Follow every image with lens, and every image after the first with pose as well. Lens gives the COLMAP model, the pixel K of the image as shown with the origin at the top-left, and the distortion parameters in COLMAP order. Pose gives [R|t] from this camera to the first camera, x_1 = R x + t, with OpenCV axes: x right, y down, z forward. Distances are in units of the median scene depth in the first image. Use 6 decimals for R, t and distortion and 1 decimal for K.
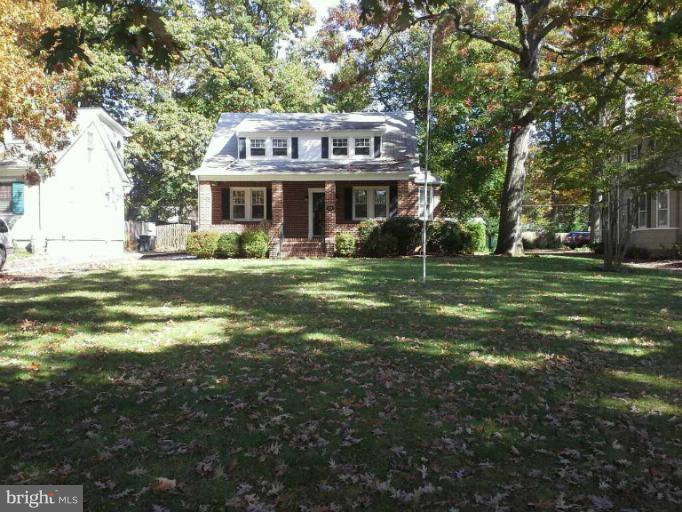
lens RADIAL K [[654.2, 0, 341.0], [0, 654.2, 256.0], [0, 0, 1]] dist [0.141518, -0.372868]
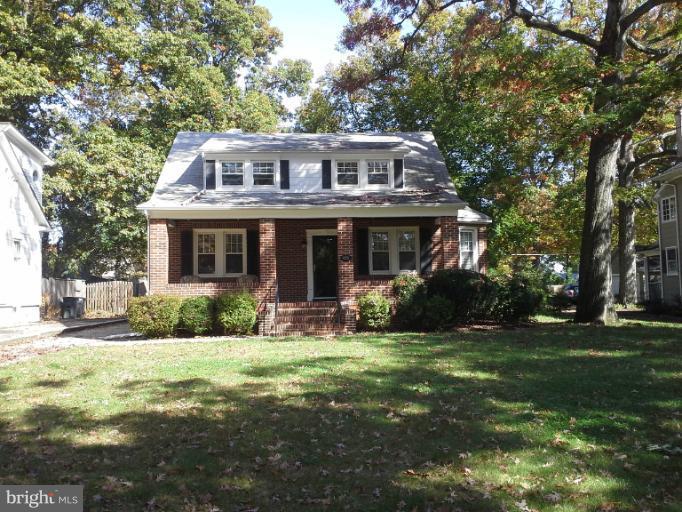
lens RADIAL K [[654.2, 0, 341.0], [0, 654.2, 256.0], [0, 0, 1]] dist [0.141518, -0.372868]
pose [[0.996083, -0.007360, 0.088113, -0.072799], [0.014357, 0.996768, -0.079043, -0.018383], [-0.087247, 0.079998, 0.992969, 0.291071]]
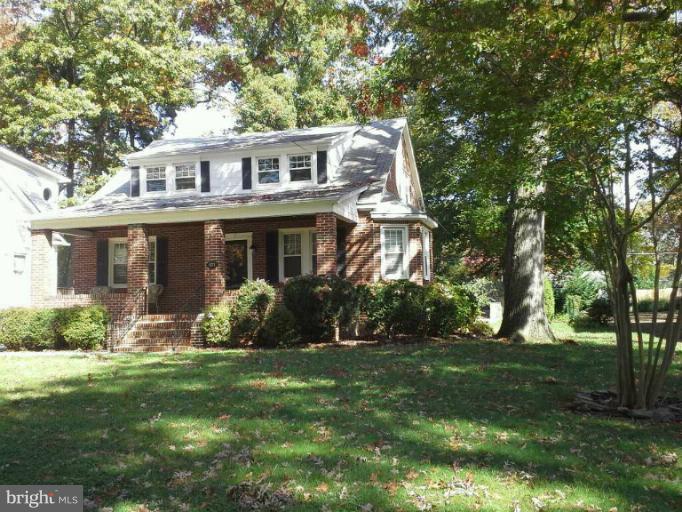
lens RADIAL K [[654.2, 0, 341.0], [0, 654.2, 256.0], [0, 0, 1]] dist [0.141518, -0.372868]
pose [[0.971749, -0.035093, -0.233394, 0.219211], [0.014126, 0.995759, -0.090911, -0.020272], [0.235594, 0.085046, 0.968123, 0.387276]]
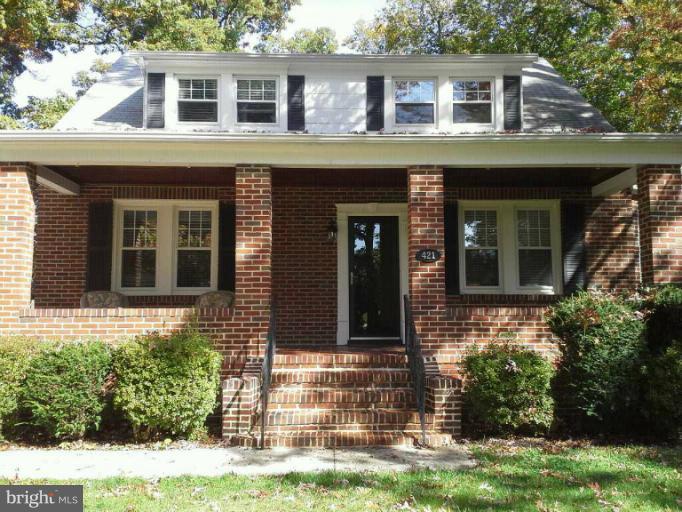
lens RADIAL K [[654.2, 0, 341.0], [0, 654.2, 256.0], [0, 0, 1]] dist [0.141518, -0.372868]
pose [[0.998107, 0.004841, 0.061305, -0.067221], [0.001800, 0.994170, -0.107812, -0.035007], [-0.061469, 0.107718, 0.992279, 0.629757]]
